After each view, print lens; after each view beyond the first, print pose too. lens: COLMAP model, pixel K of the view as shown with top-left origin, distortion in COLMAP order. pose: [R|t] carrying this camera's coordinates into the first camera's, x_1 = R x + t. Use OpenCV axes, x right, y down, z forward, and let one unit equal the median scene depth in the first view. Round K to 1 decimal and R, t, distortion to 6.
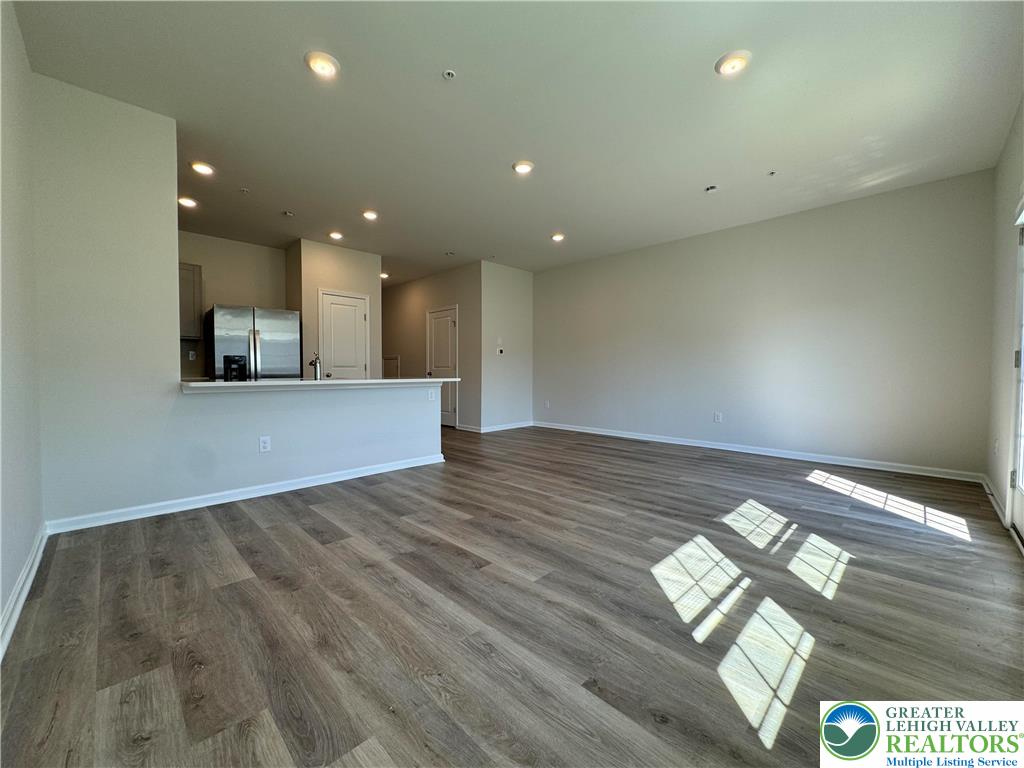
lens RADIAL K [[408.4, 0, 511.2], [0, 408.4, 384.1], [0, 0, 1]] dist [-0.000174, -0.000165]
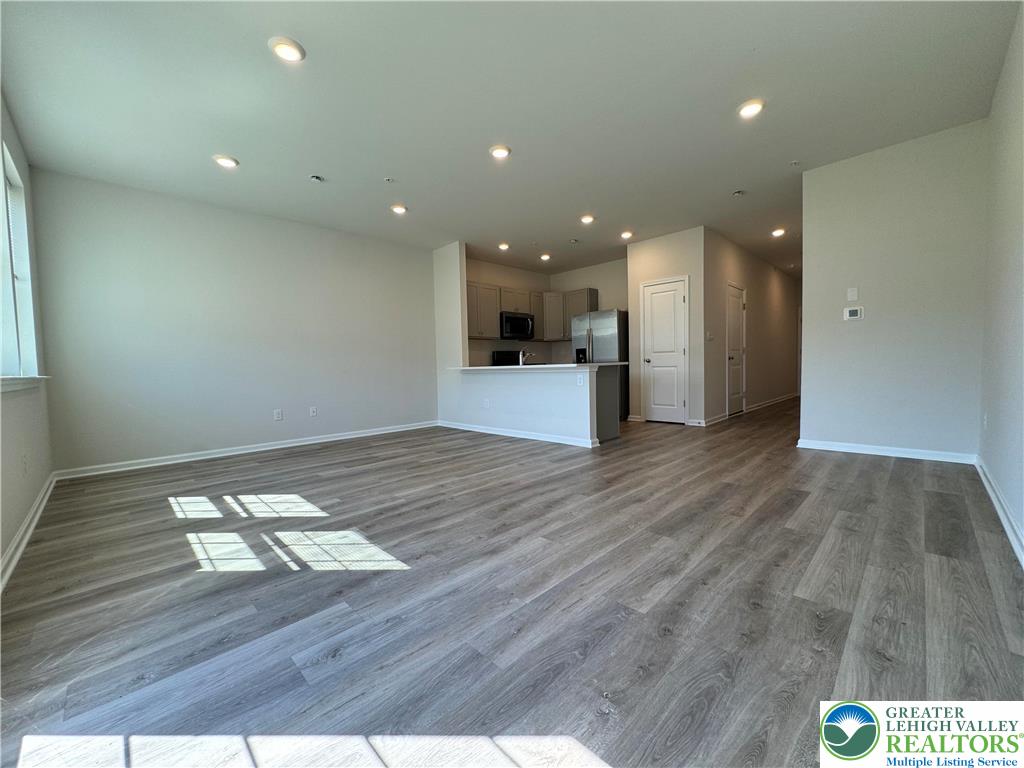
lens RADIAL K [[408.4, 0, 511.2], [0, 408.4, 384.1], [0, 0, 1]] dist [-0.000174, -0.000165]
pose [[0.001158, 0.044431, -0.999012, 1.361480], [-0.006040, 0.998995, 0.044423, -0.014233], [0.999981, 0.005983, 0.001426, 1.337313]]
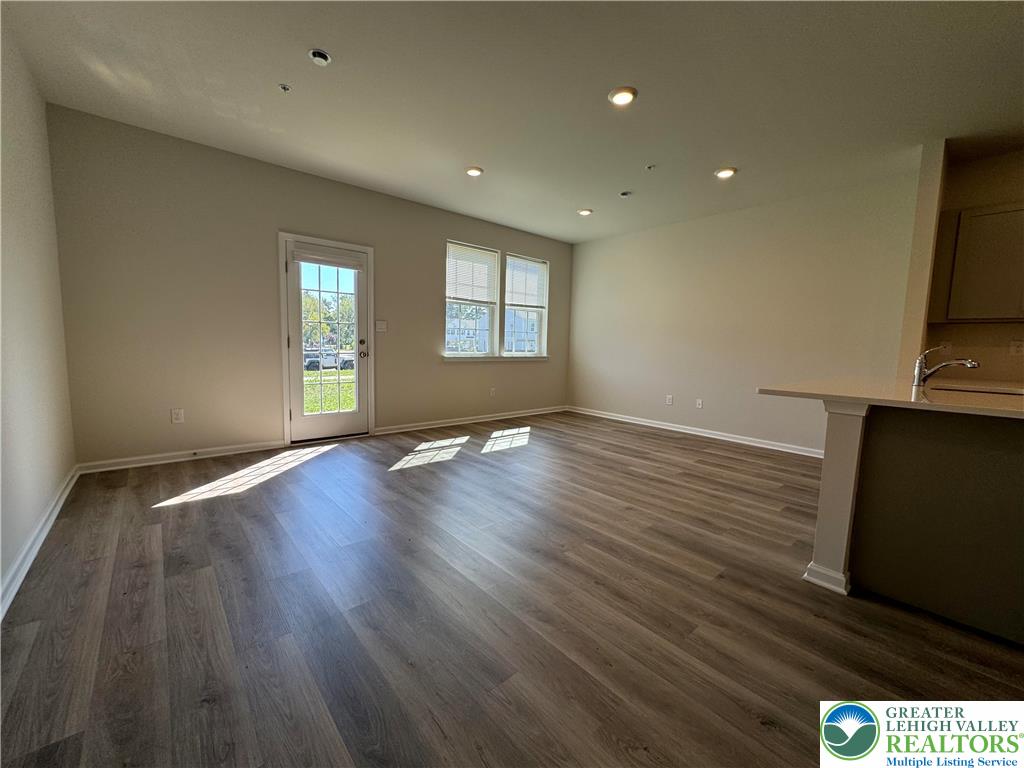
lens RADIAL K [[408.4, 0, 511.2], [0, 408.4, 384.1], [0, 0, 1]] dist [-0.000174, -0.000165]
pose [[-0.997544, -0.033172, 0.061694, 0.225104], [-0.024735, 0.990833, 0.132812, -0.125120], [-0.065534, 0.130959, -0.989219, 2.388185]]
